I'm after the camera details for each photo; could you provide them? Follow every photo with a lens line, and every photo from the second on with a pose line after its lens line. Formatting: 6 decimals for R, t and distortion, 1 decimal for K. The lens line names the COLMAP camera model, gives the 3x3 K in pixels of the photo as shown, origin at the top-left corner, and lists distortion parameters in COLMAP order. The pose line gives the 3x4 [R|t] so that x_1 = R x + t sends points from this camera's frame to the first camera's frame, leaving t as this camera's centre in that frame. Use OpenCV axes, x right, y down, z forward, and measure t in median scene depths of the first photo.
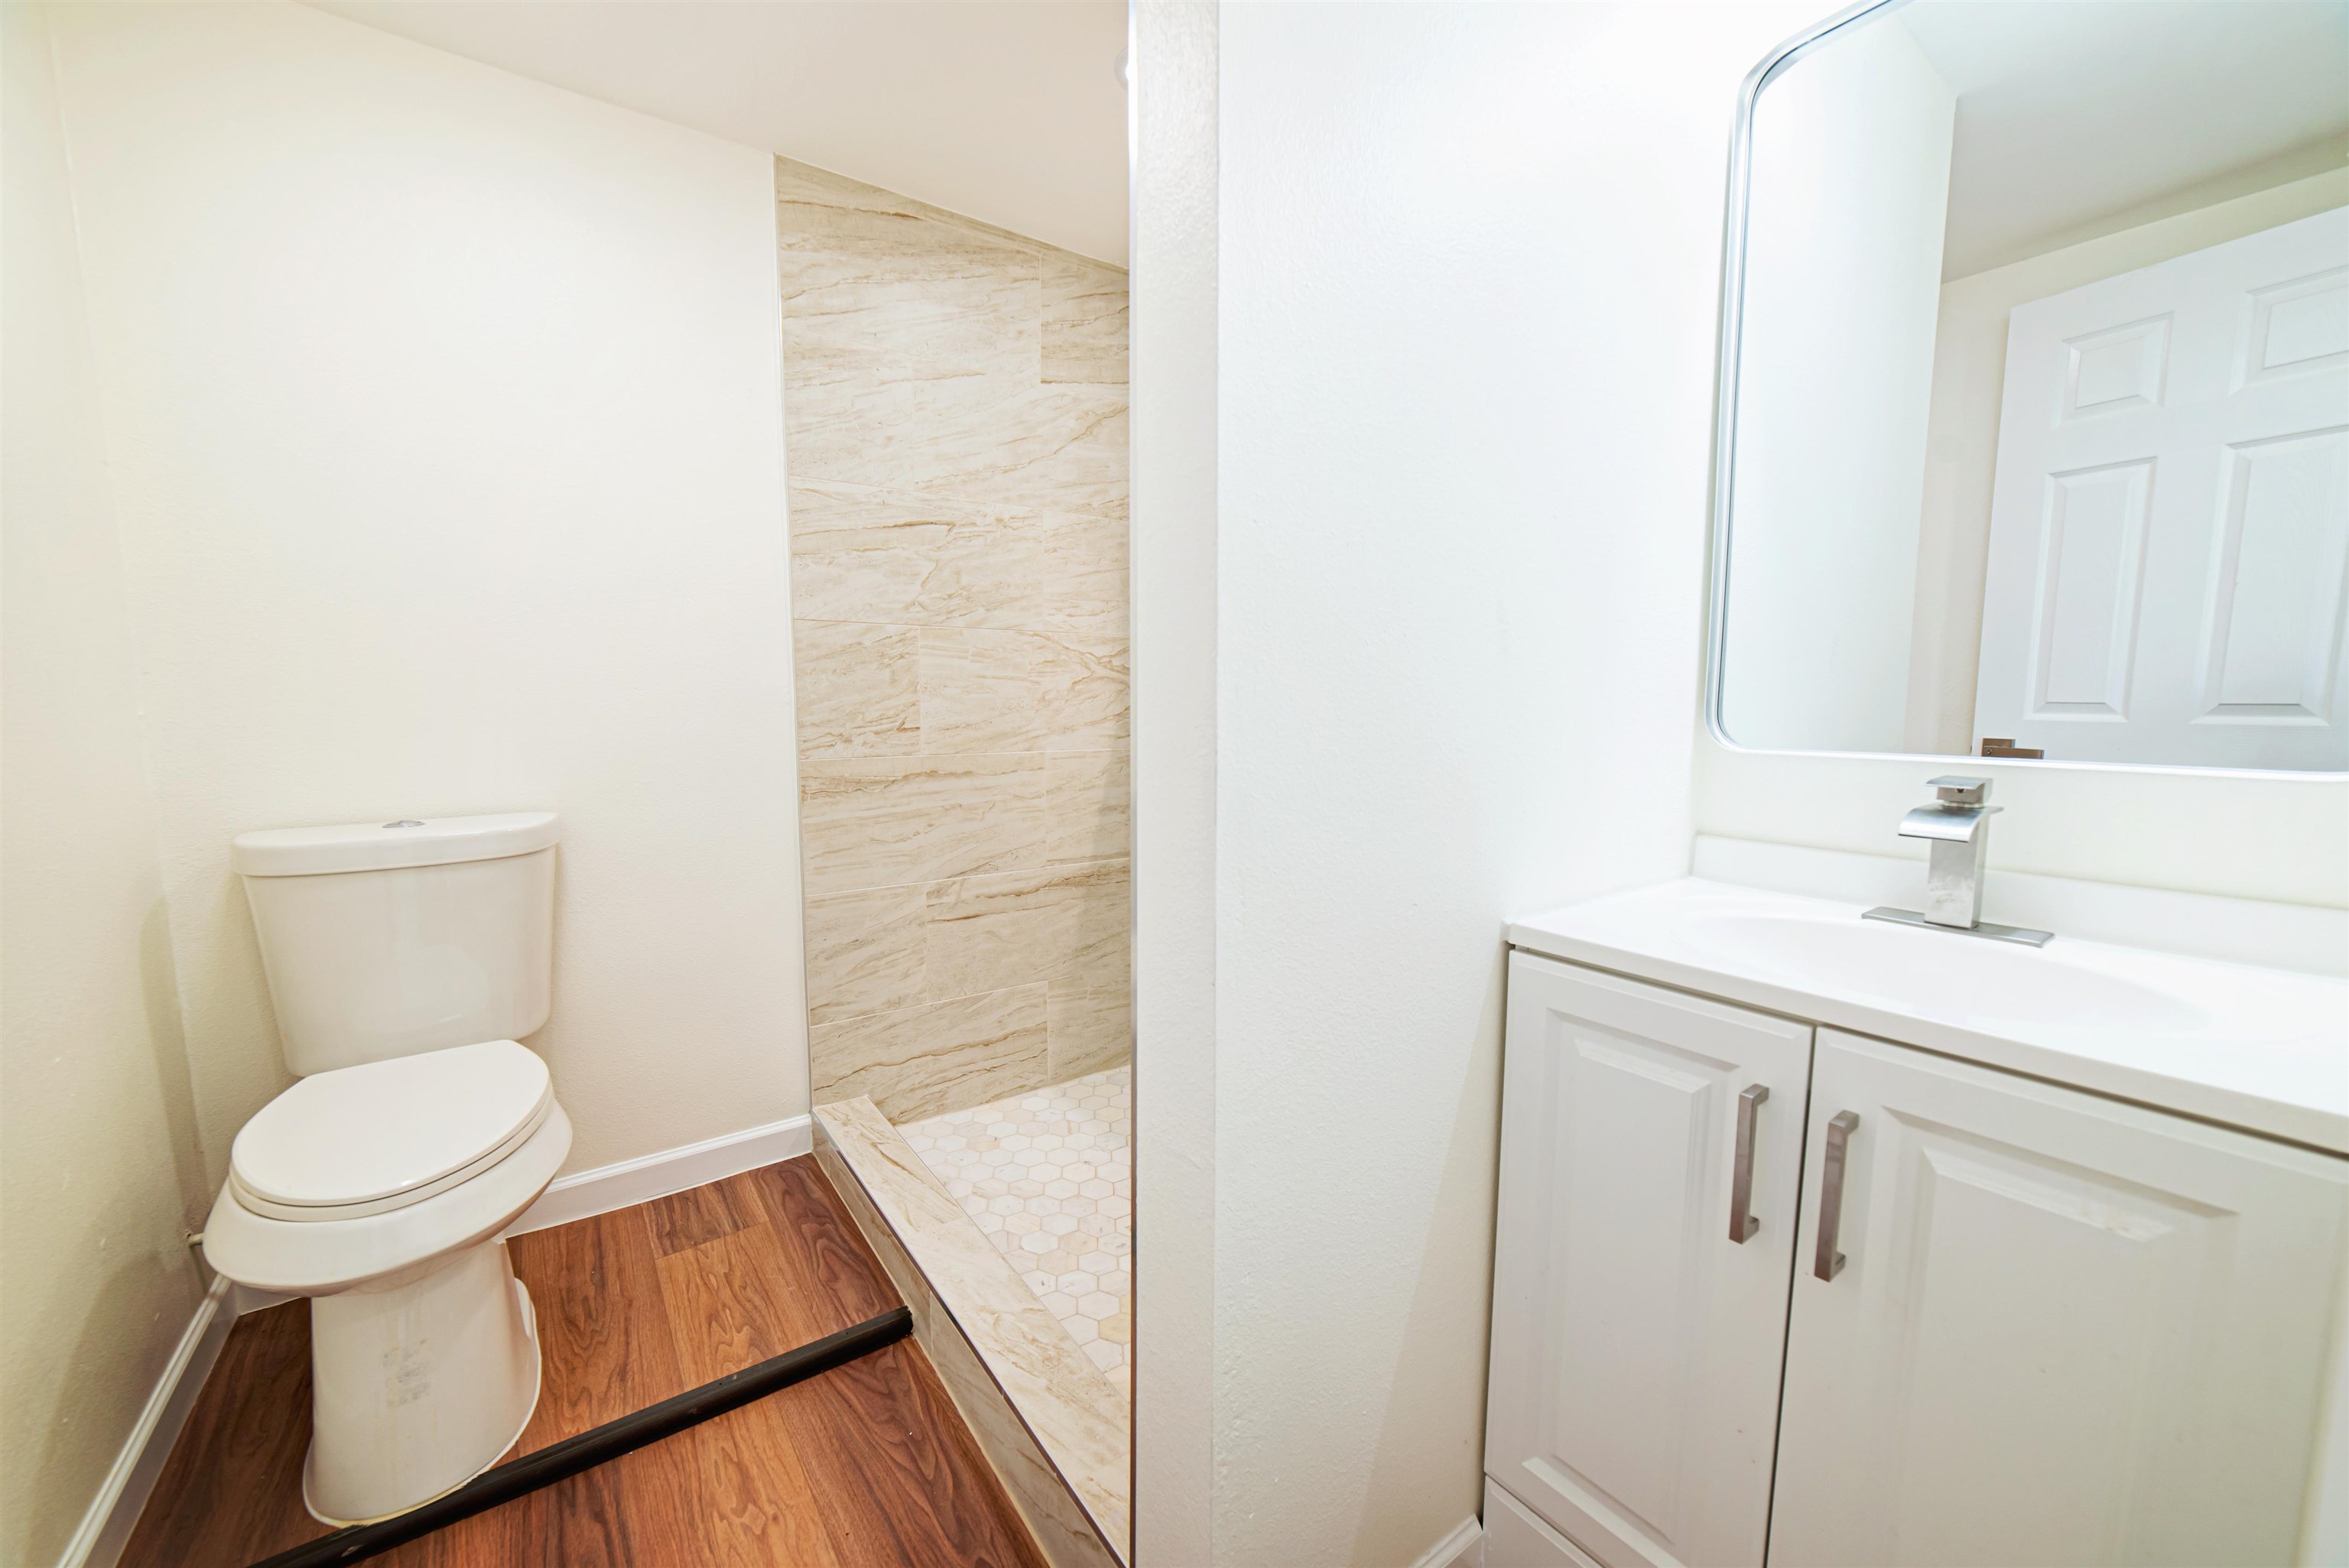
lens RADIAL K [[913.2, 0, 1174.5], [0, 913.2, 789.6], [0, 0, 1]] dist [-0.018582, 0.006835]
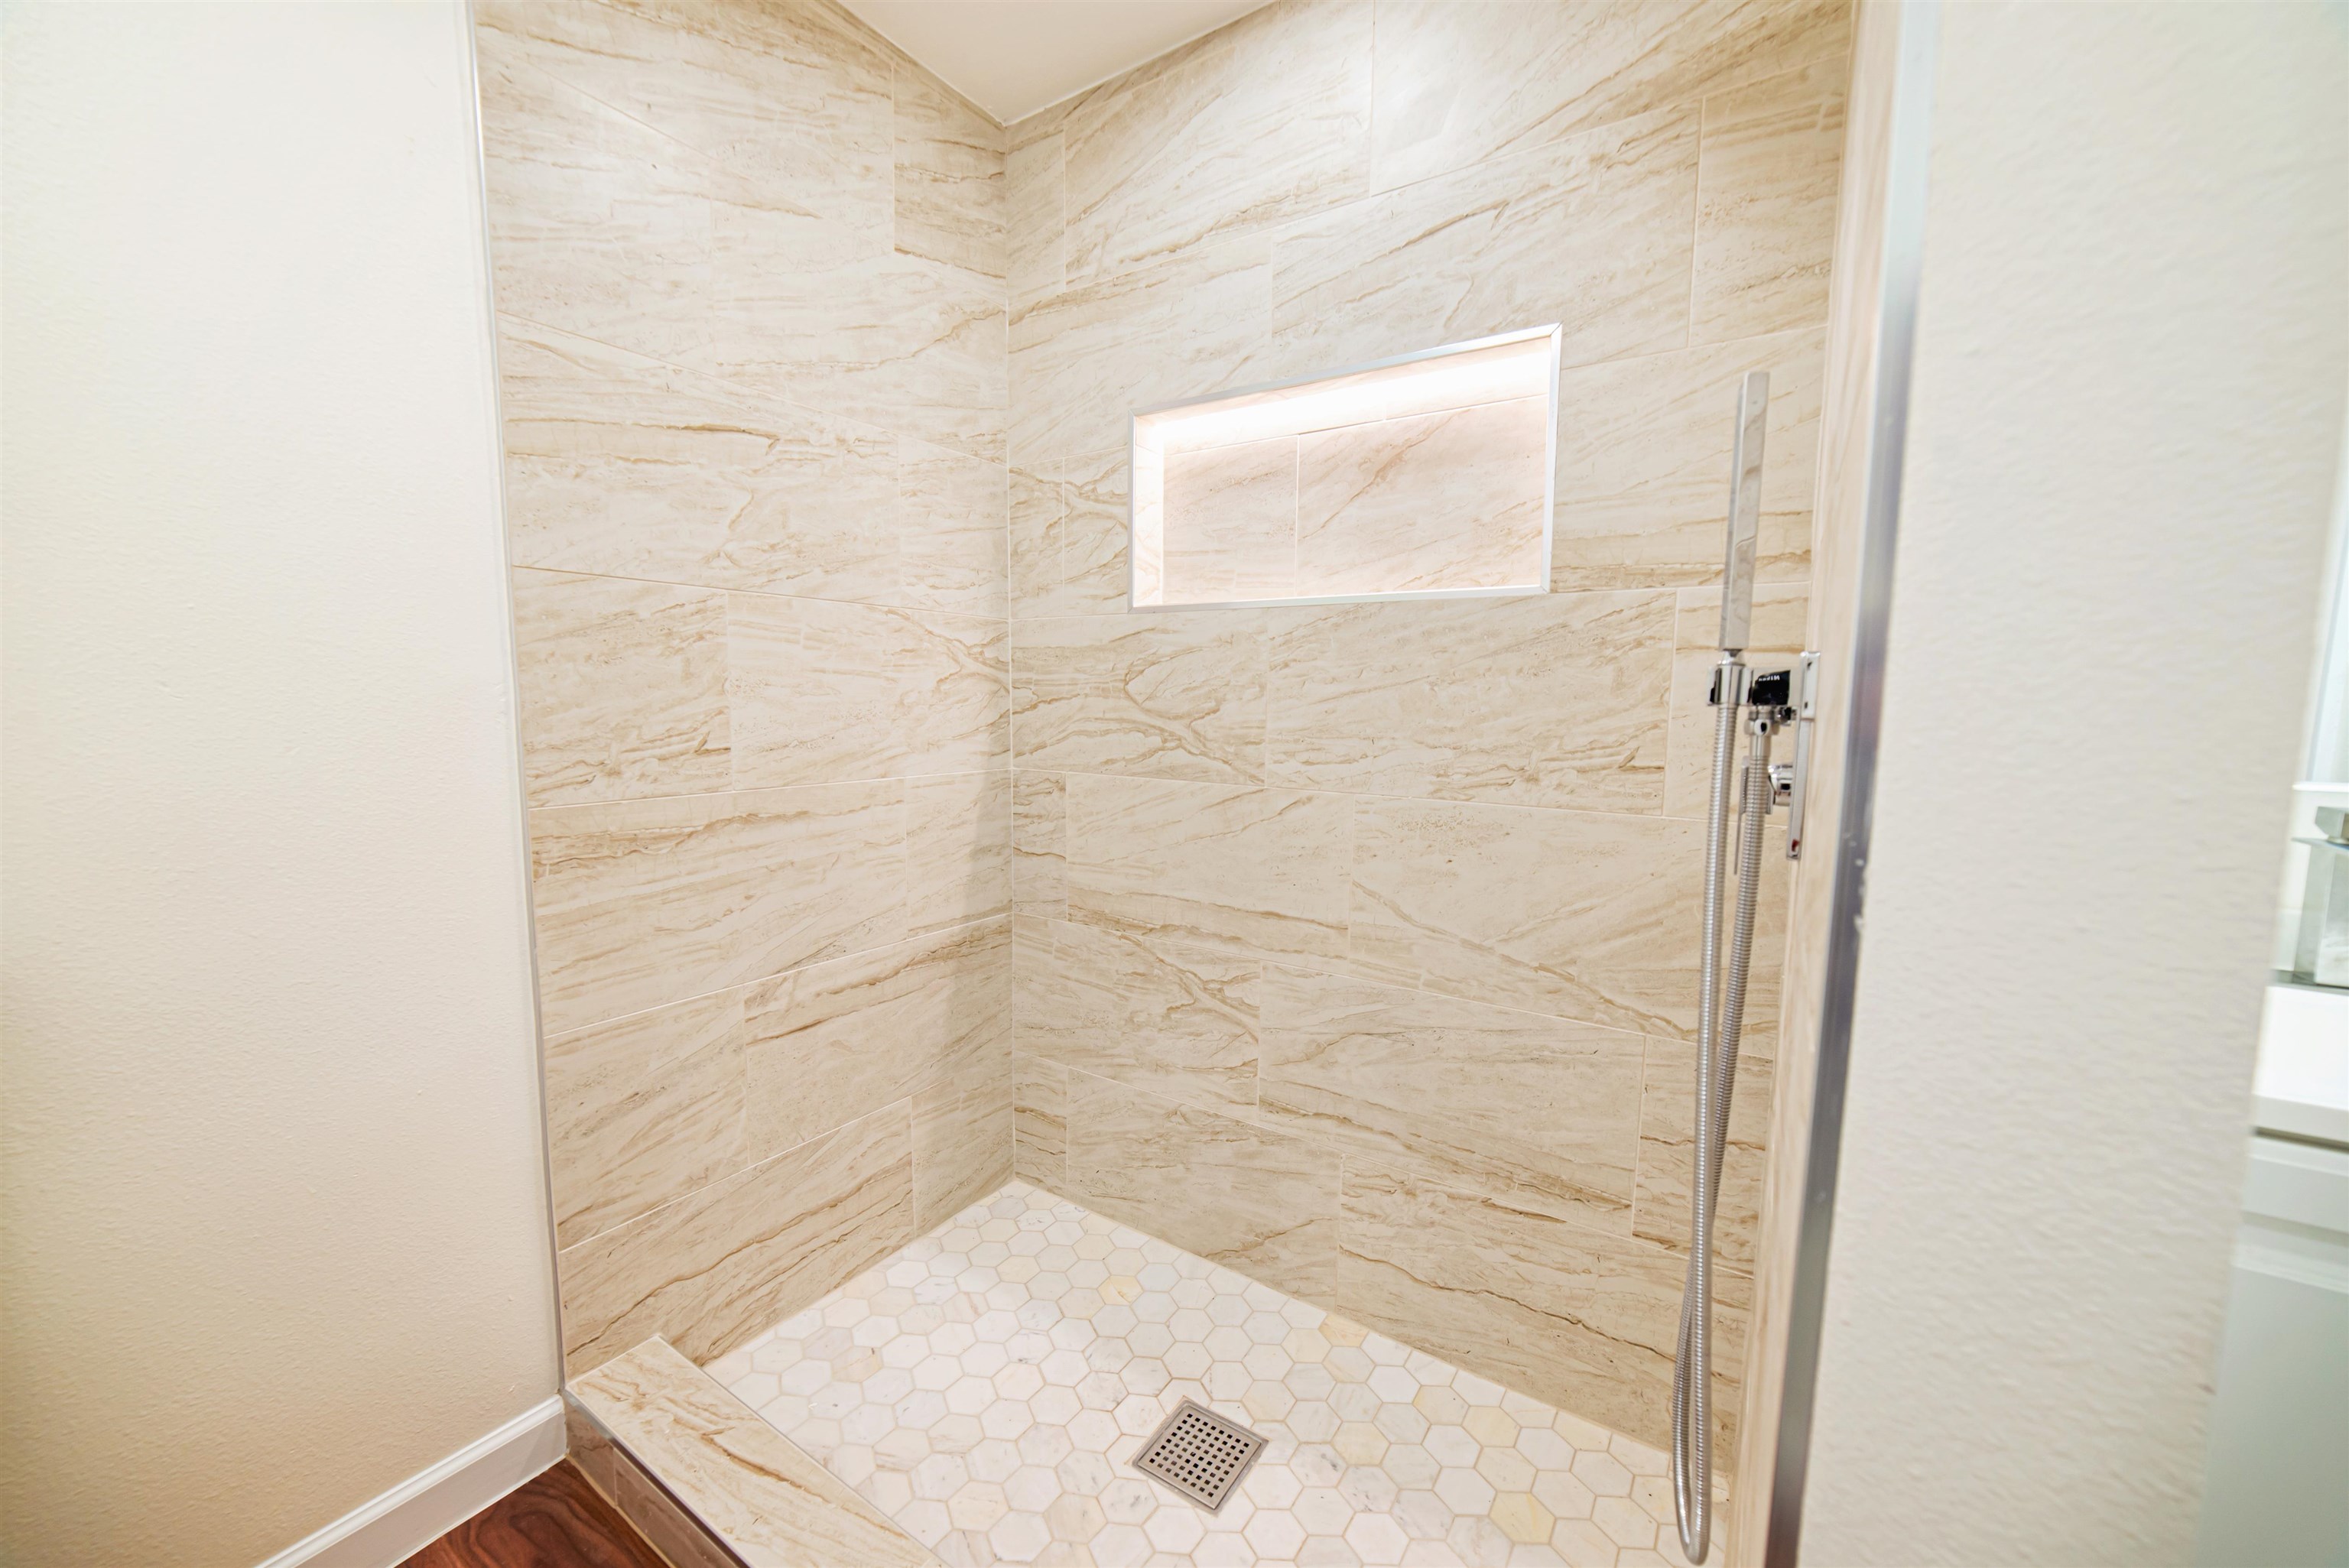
lens RADIAL K [[913.2, 0, 1187.3], [0, 913.2, 791.7], [0, 0, 1]] dist [-0.018582, 0.006835]
pose [[0.933599, -0.027143, 0.357291, -0.202572], [0.024101, 0.999625, 0.012965, -0.036866], [-0.357509, -0.003494, 0.933903, 0.276803]]
